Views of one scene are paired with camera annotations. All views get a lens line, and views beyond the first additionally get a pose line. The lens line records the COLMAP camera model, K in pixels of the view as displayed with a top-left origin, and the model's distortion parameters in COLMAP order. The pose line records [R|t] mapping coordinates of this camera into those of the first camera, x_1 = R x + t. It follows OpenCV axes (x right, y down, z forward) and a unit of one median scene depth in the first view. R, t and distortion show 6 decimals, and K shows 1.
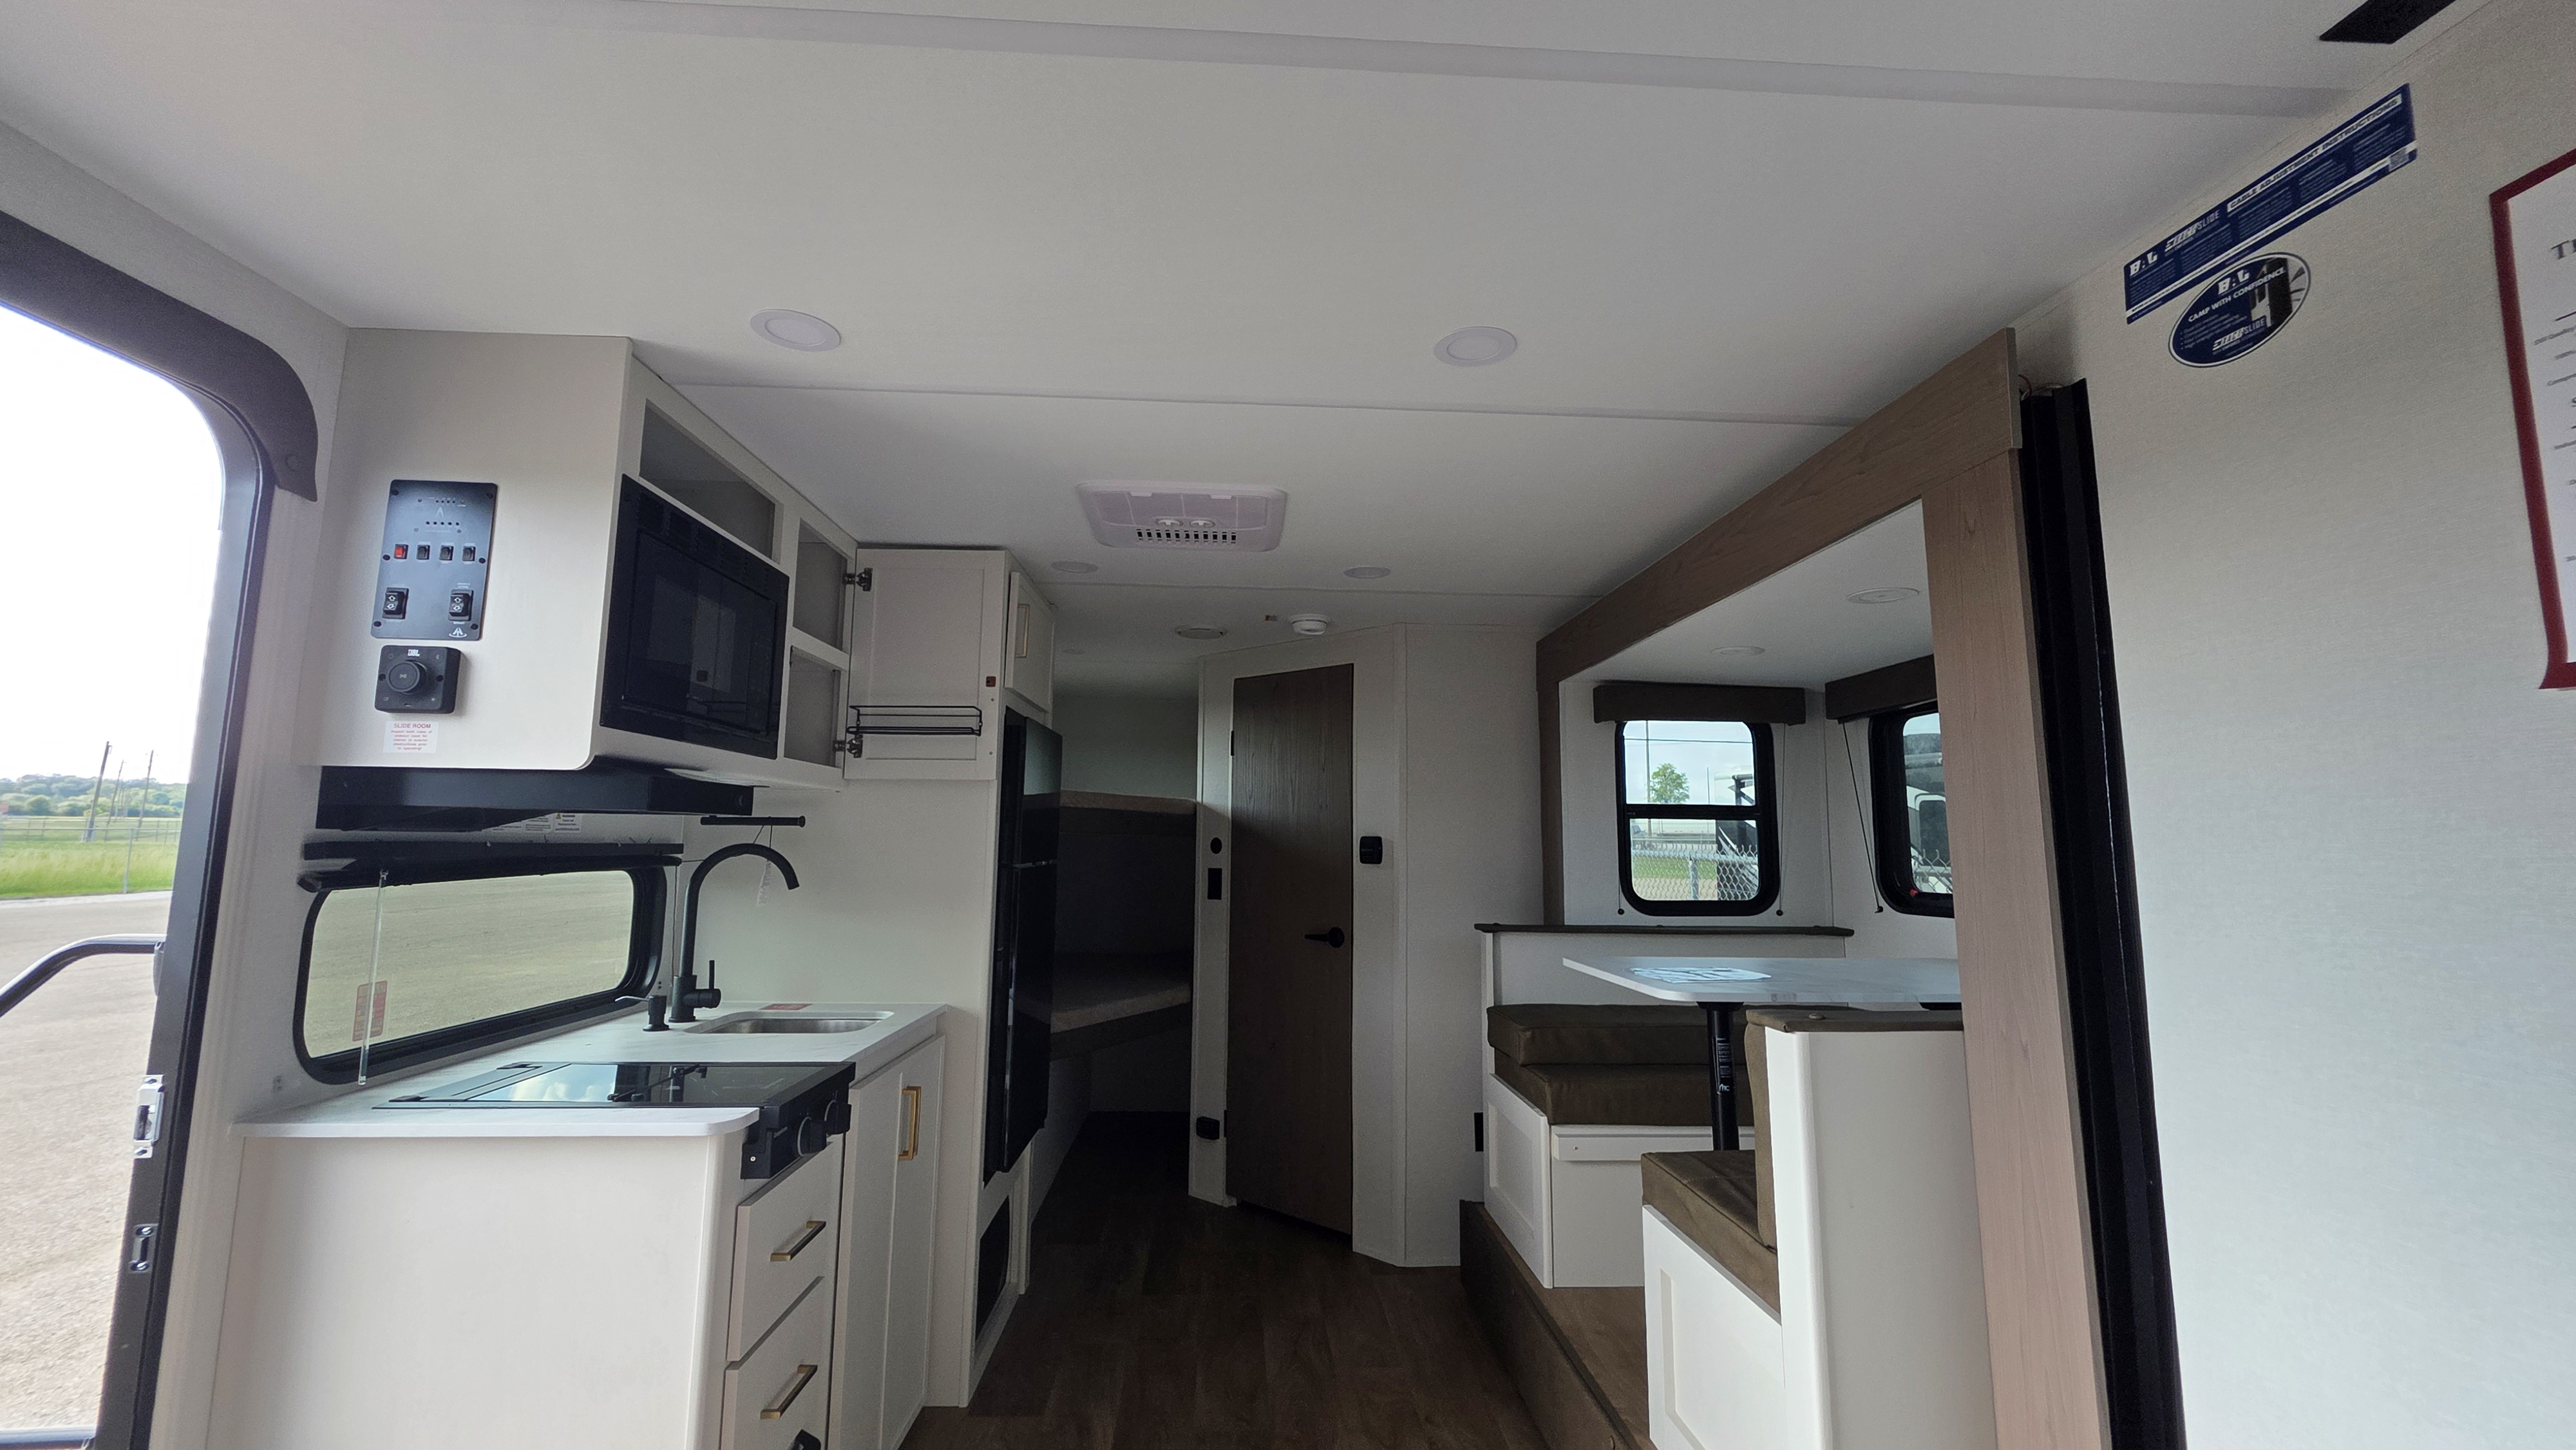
lens RADIAL K [[1037.1, 0, 1288.1], [0, 1037.1, 708.0], [0, 0, 1]] dist [0.007089, -0.001592]
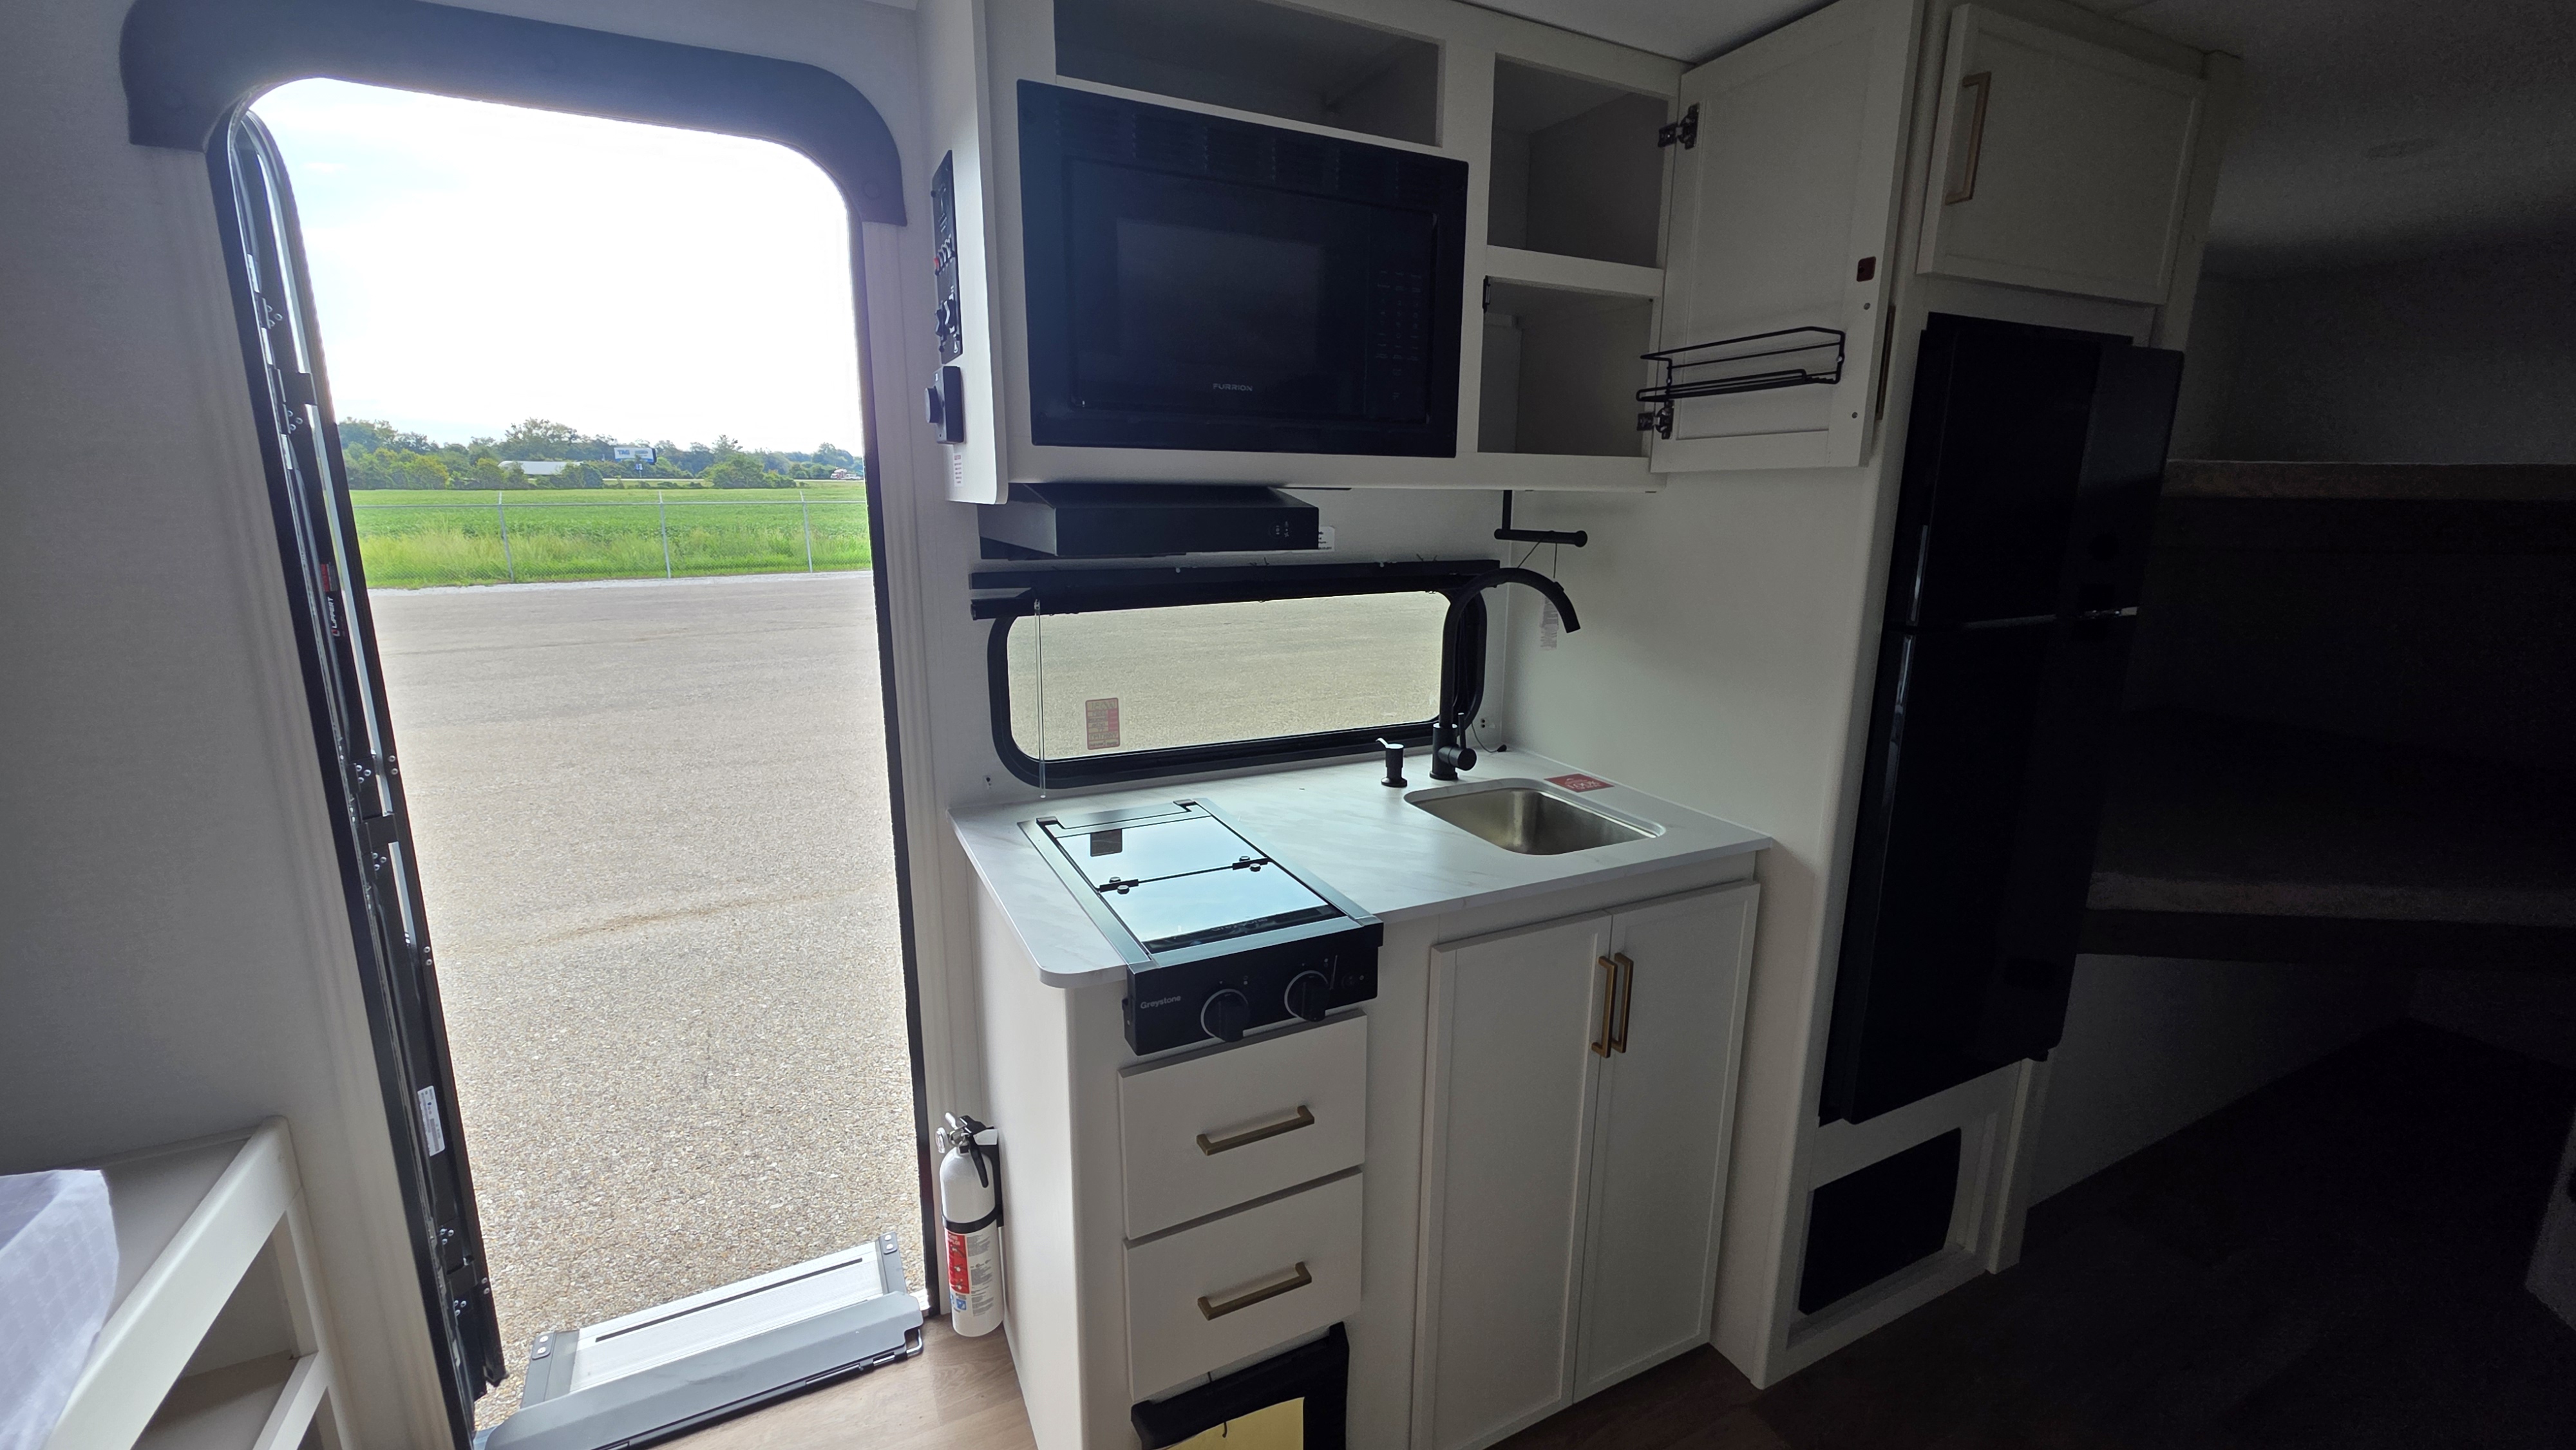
lens RADIAL K [[1037.1, 0, 1284.0], [0, 1037.1, 718.1], [0, 0, 1]] dist [0.007089, -0.001592]
pose [[0.394487, 0.188331, -0.899395, 0.103158], [0.117171, 0.960473, 0.252514, 0.024205], [0.911400, -0.204996, 0.356827, 0.523703]]
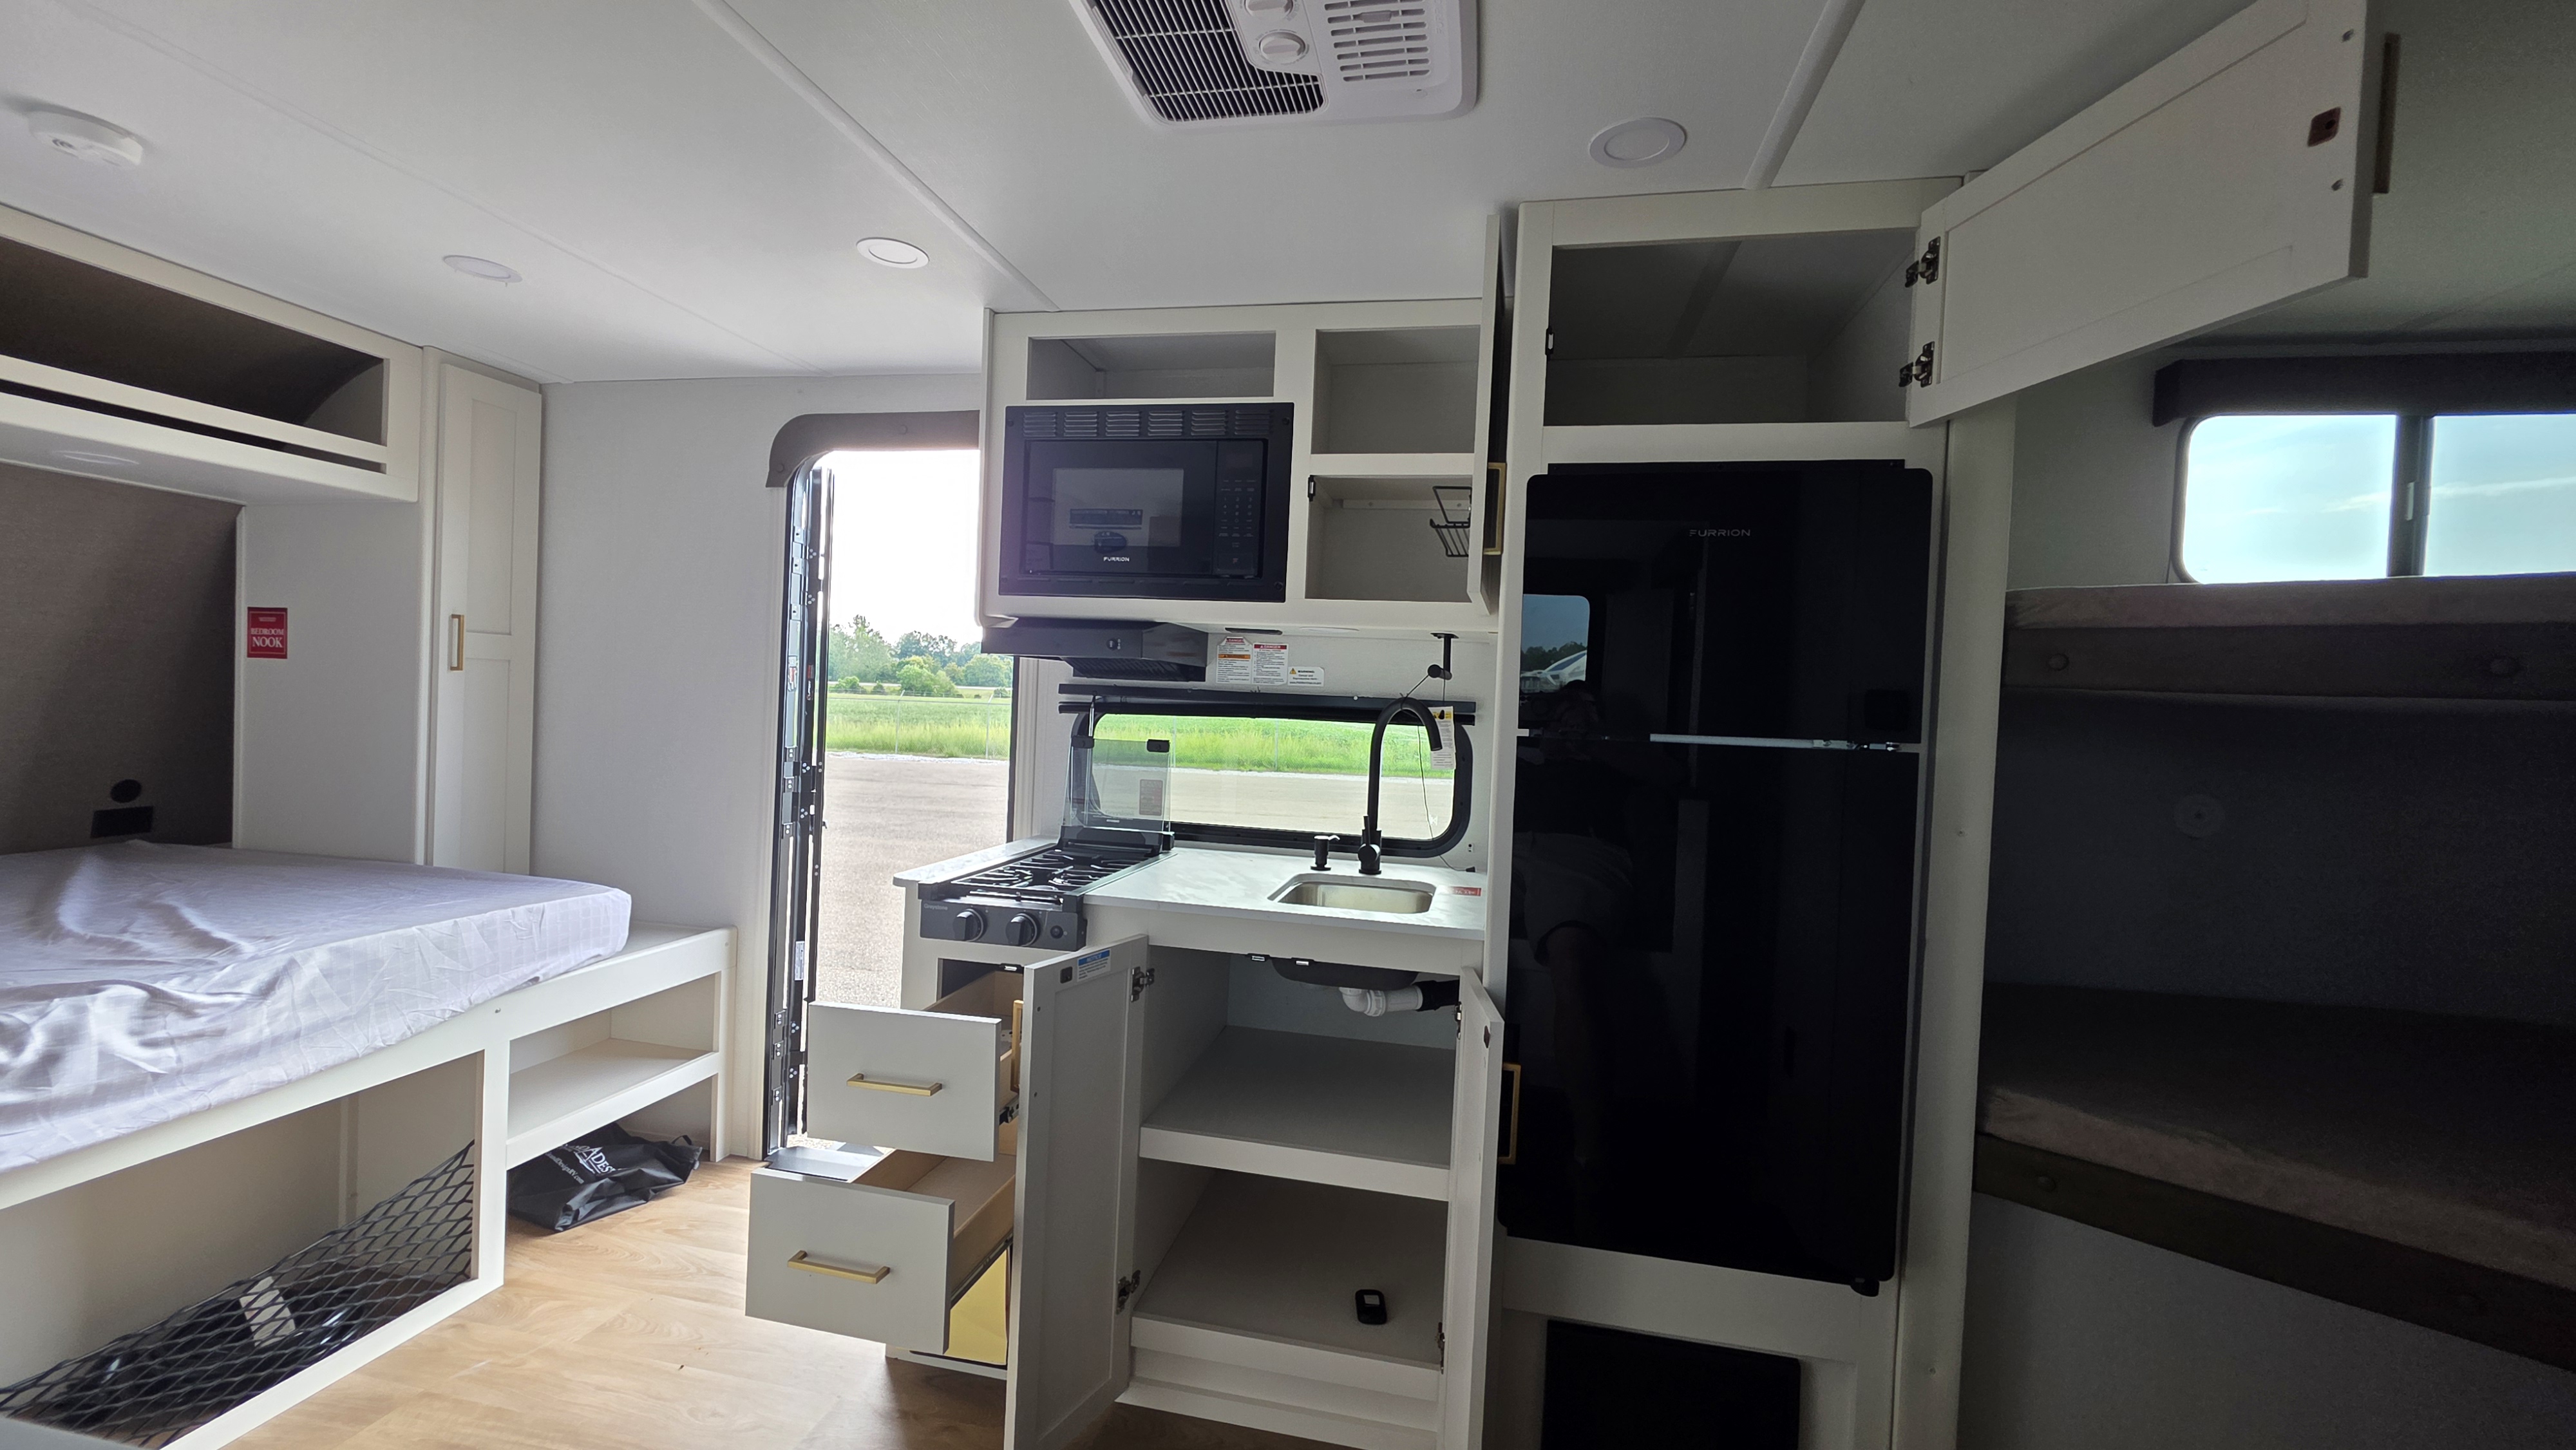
lens RADIAL K [[1037.1, 0, 1283.8], [0, 1037.1, 722.1], [0, 0, 1]] dist [0.007089, -0.001592]
pose [[-0.262805, -0.004814, -0.964837, 0.357849], [0.080022, 0.996434, -0.026768, 0.157379], [0.961525, -0.084243, -0.261482, 1.060356]]
